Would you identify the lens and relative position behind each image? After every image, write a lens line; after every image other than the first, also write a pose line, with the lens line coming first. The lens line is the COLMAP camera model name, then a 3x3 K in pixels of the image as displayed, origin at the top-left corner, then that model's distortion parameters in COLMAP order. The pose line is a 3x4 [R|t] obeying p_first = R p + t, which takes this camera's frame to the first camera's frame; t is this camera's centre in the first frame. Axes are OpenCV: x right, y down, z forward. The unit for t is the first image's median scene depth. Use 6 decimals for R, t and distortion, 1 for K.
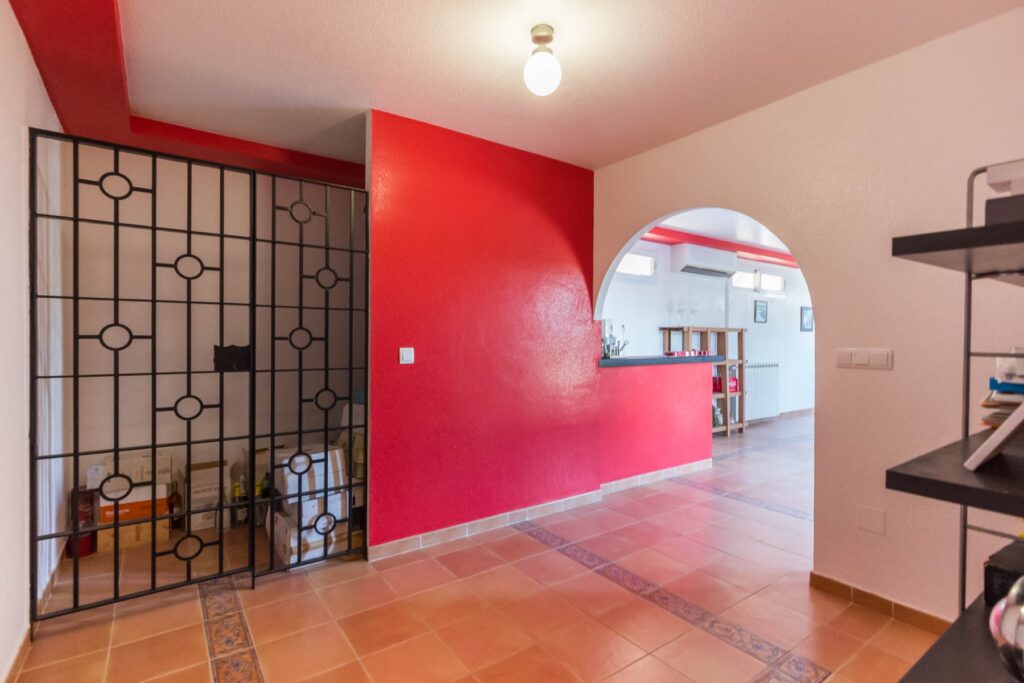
lens RADIAL K [[494.8, 0, 513.1], [0, 494.8, 341.3], [0, 0, 1]] dist [-0.000816, 0.000483]
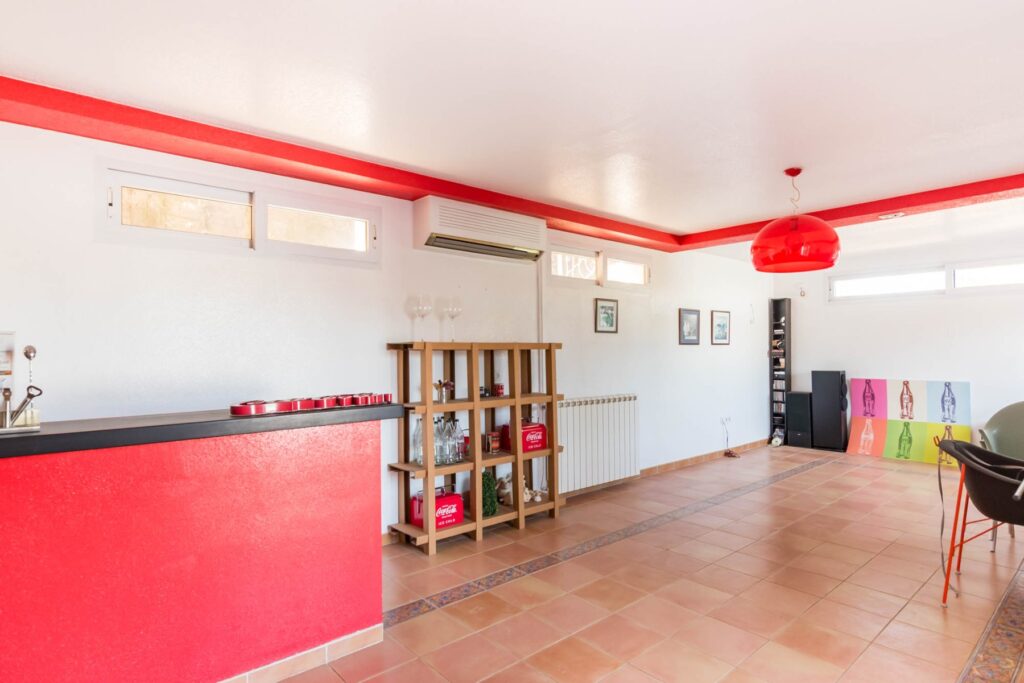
lens RADIAL K [[548.8, 0, 511.1], [0, 548.8, 345.1], [0, 0, 1]] dist [0.001030, 0.000042]
pose [[0.995244, -0.014168, 0.096373, 0.353344], [0.015846, 0.999735, -0.016674, -0.013196], [-0.096111, 0.018122, 0.995206, 0.341541]]
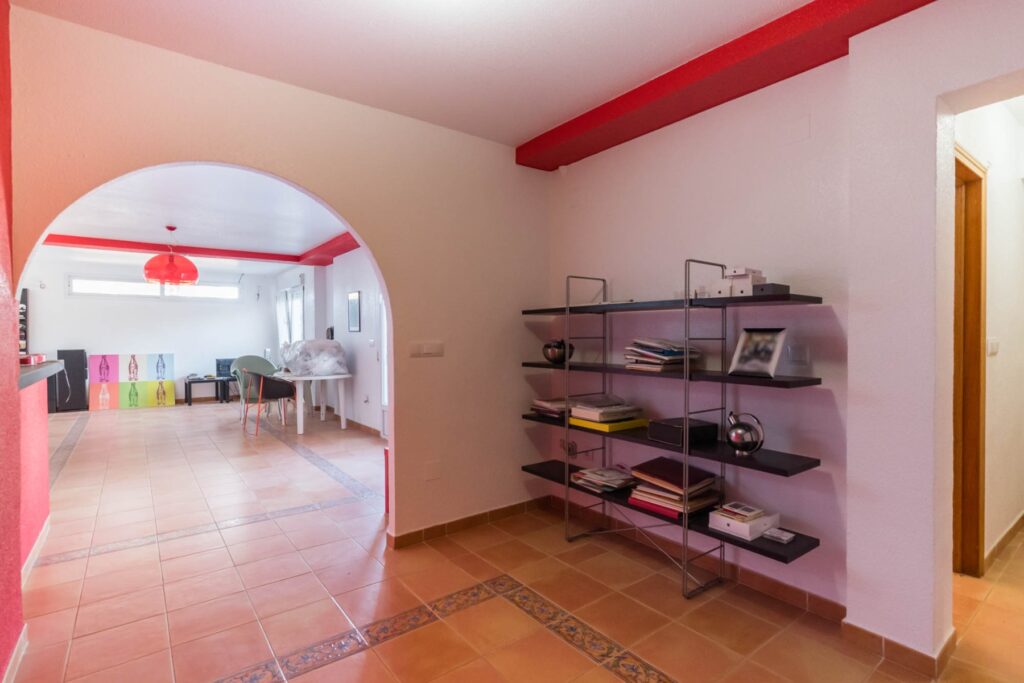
lens RADIAL K [[494.8, 0, 509.6], [0, 494.8, 341.6], [0, 0, 1]] dist [-0.000816, 0.000483]
pose [[-0.027820, -0.017991, 0.999451, -0.208561], [0.010739, 0.999775, 0.018295, -0.001653], [-0.999555, 0.011242, -0.027620, 0.291271]]
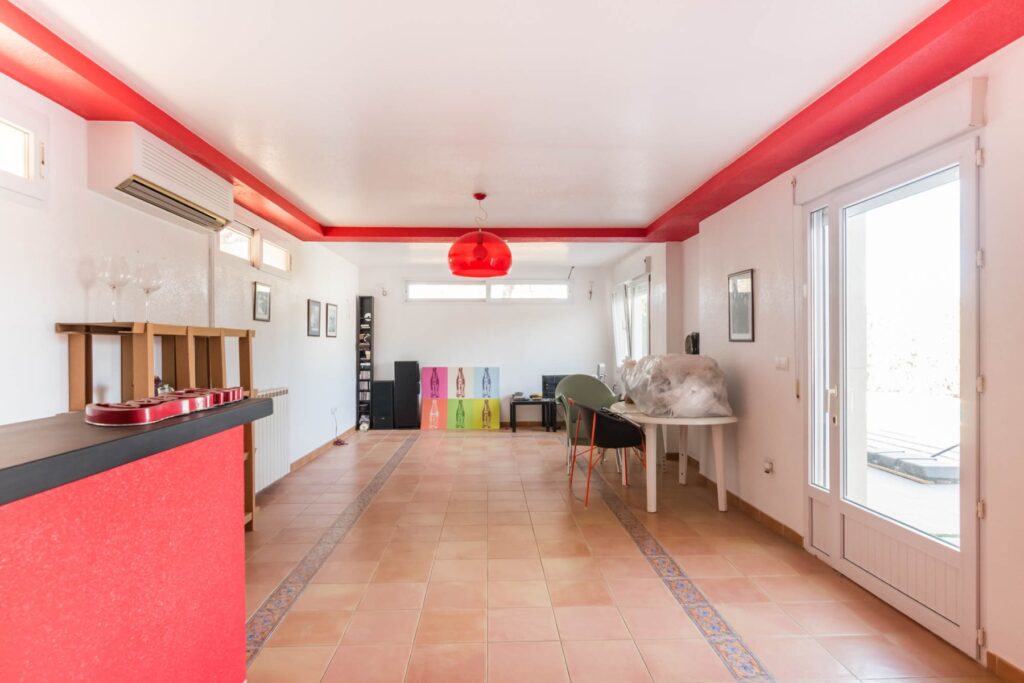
lens RADIAL K [[565.7, 0, 509.7], [0, 565.7, 347.1], [0, 0, 1]] dist [-0.000618, -0.000631]
pose [[0.552035, -0.012464, 0.833727, 0.119267], [0.012537, 0.999899, 0.006647, -0.008548], [-0.833726, 0.006783, 0.552136, 0.445113]]
